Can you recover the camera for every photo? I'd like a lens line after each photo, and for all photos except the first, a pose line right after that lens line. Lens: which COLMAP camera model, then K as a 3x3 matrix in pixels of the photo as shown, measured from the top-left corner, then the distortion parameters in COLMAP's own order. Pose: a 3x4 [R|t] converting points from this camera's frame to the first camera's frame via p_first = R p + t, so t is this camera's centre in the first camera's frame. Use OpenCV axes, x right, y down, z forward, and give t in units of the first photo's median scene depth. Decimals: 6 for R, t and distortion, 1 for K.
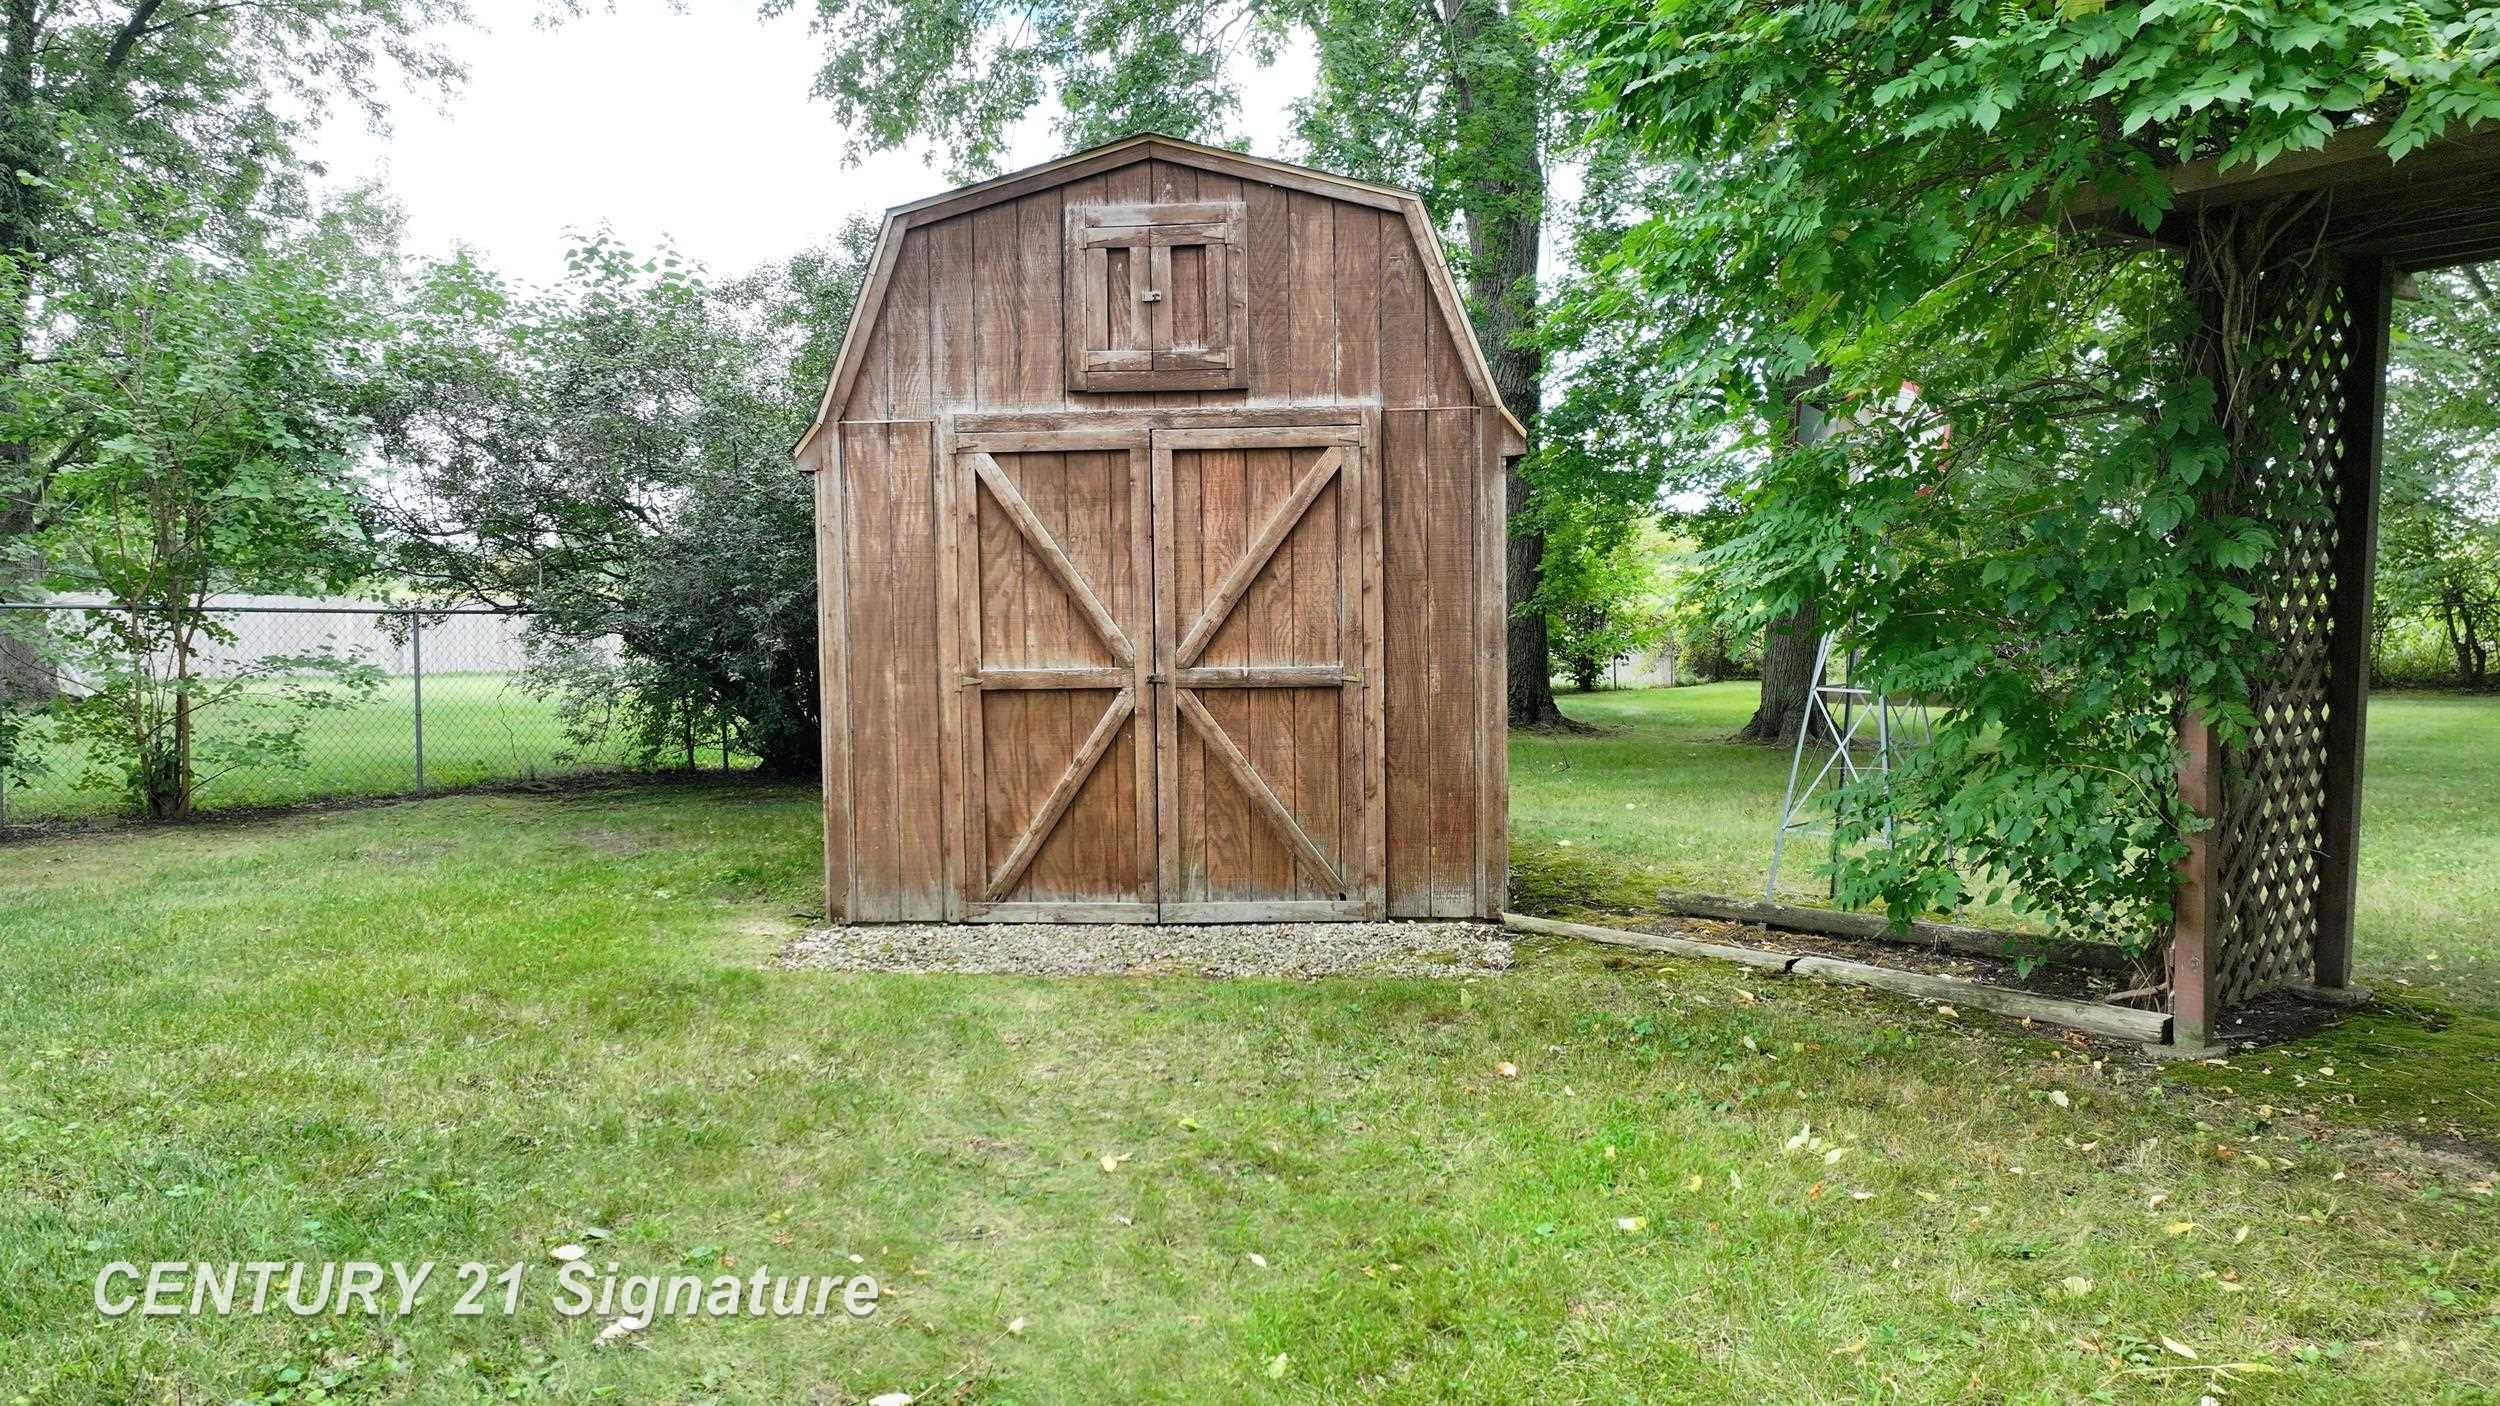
lens RADIAL K [[1748.5, 0, 1256.2], [0, 1748.5, 699.6], [0, 0, 1]] dist [-0.002719, 0.008889]
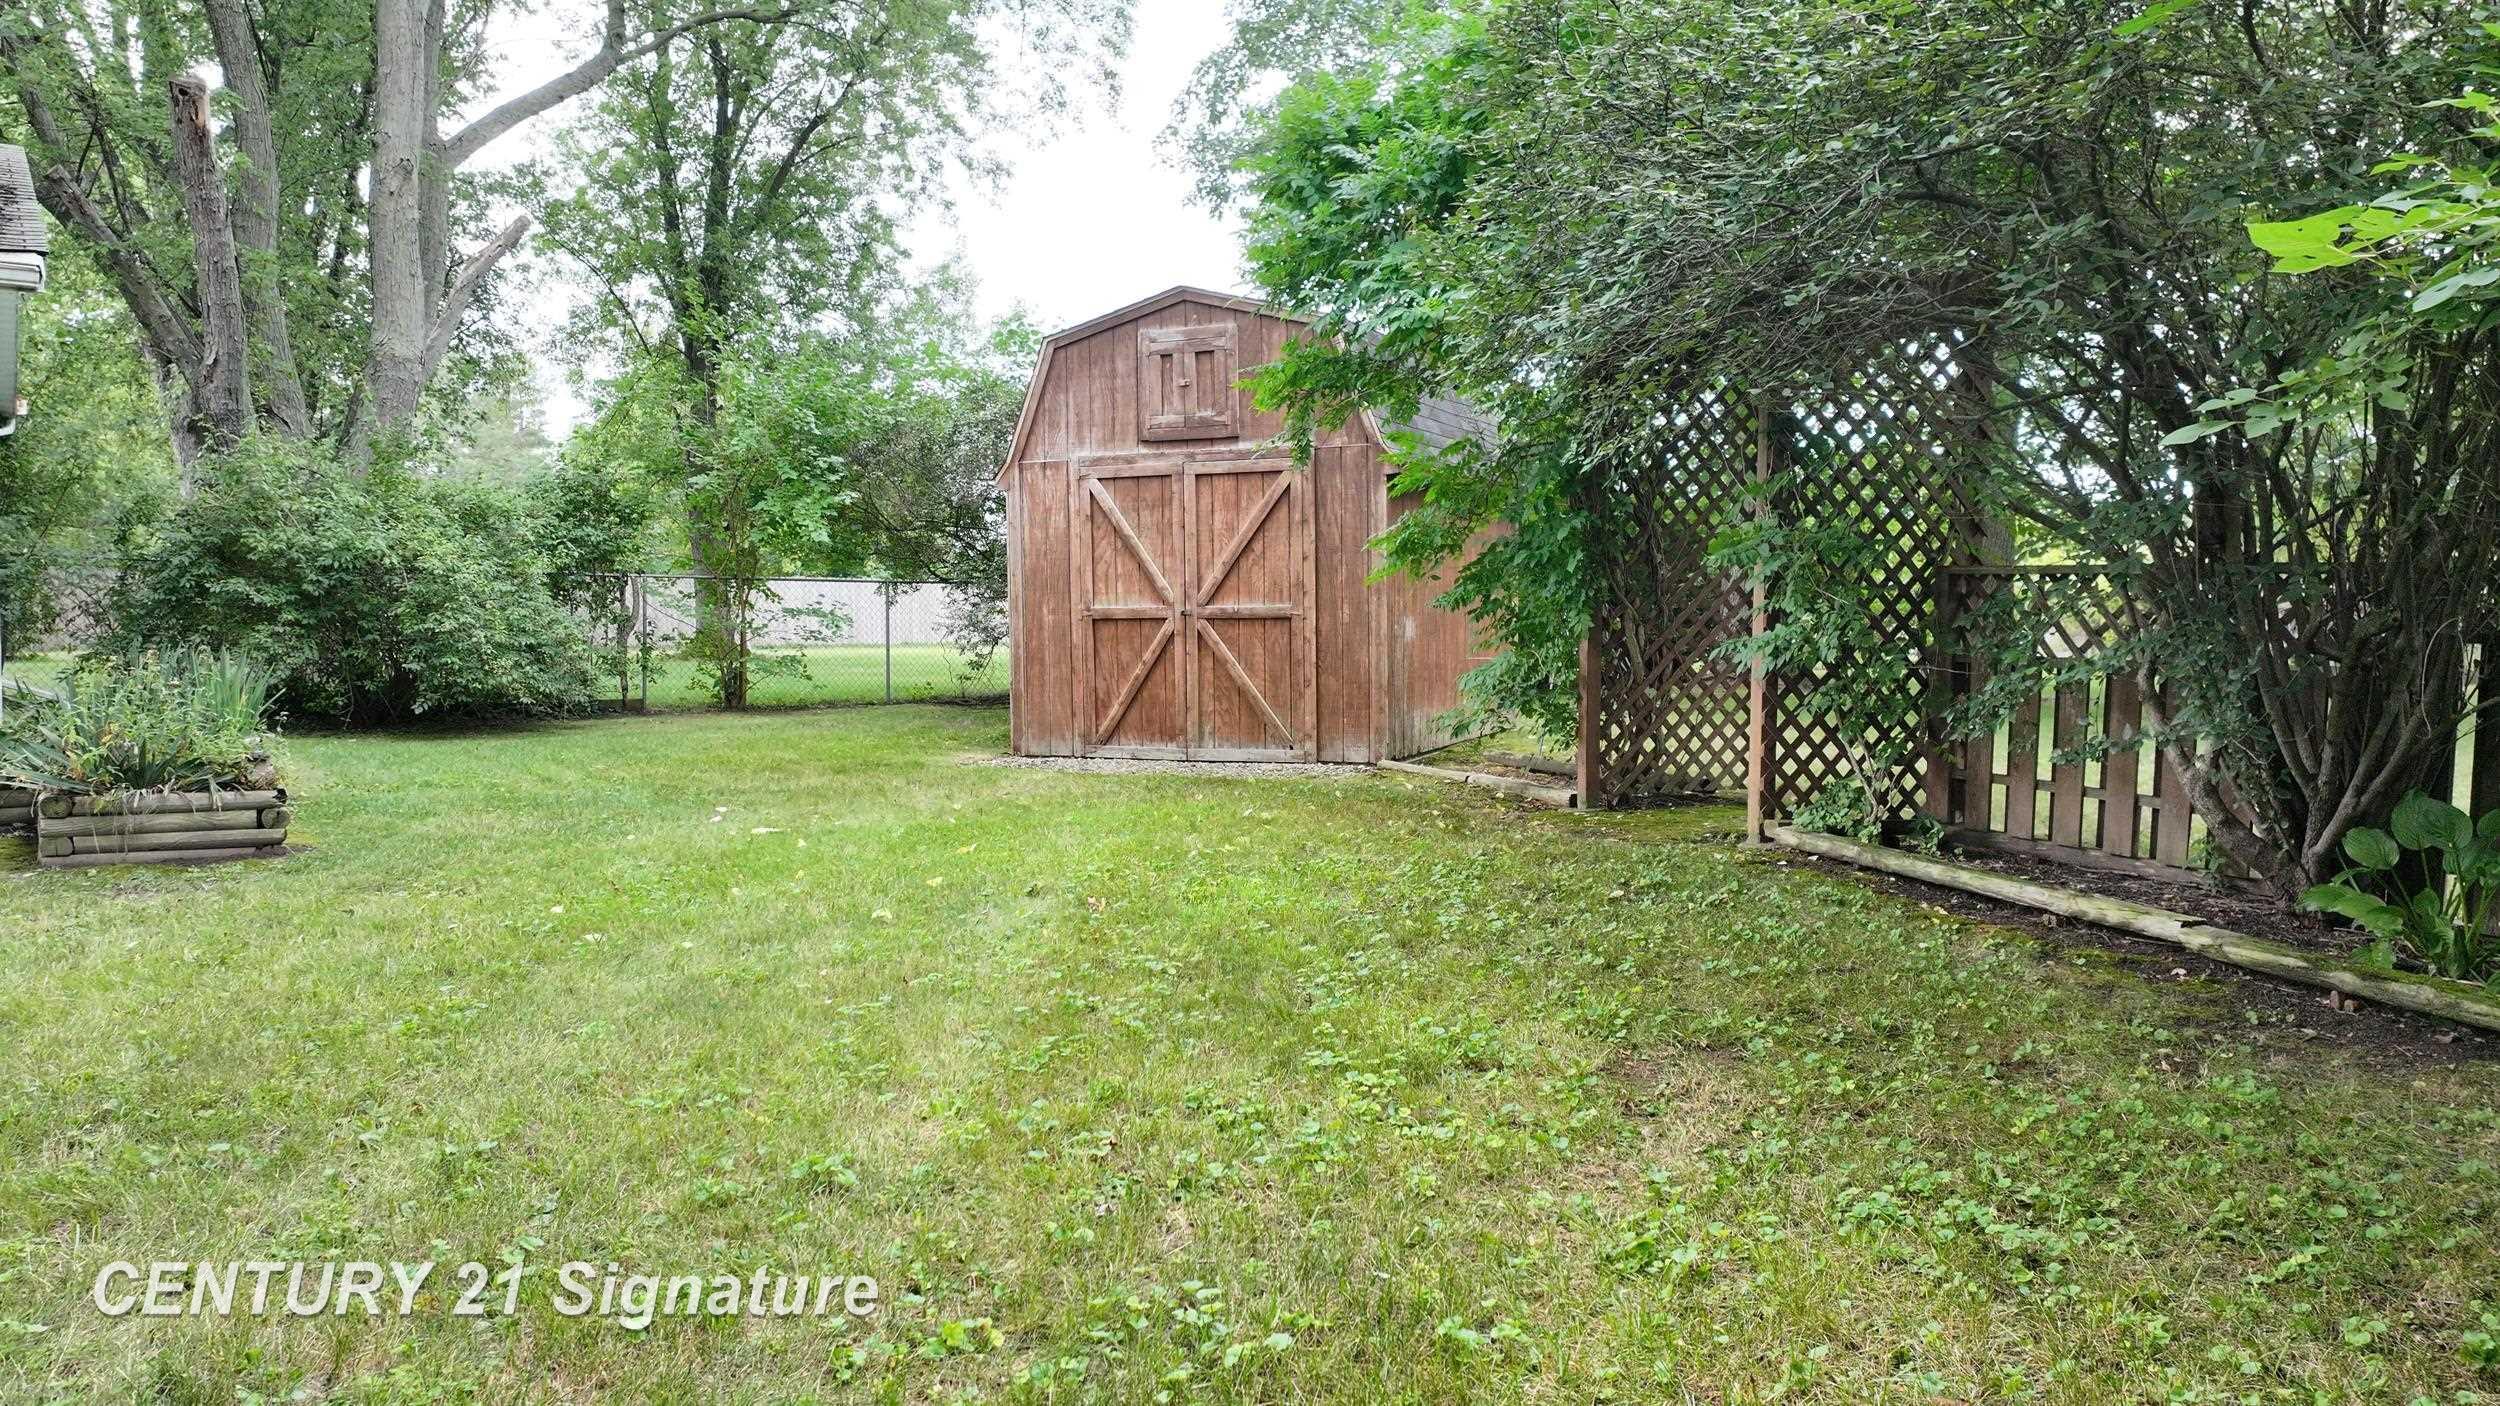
lens RADIAL K [[1748.5, 0, 1245.9], [0, 1748.5, 709.0], [0, 0, 1]] dist [-0.002719, 0.008889]
pose [[0.939986, 0.024299, -0.340347, 0.563507], [-0.020674, 0.999684, 0.014274, 0.054785], [0.340586, -0.006381, 0.940192, -0.542879]]
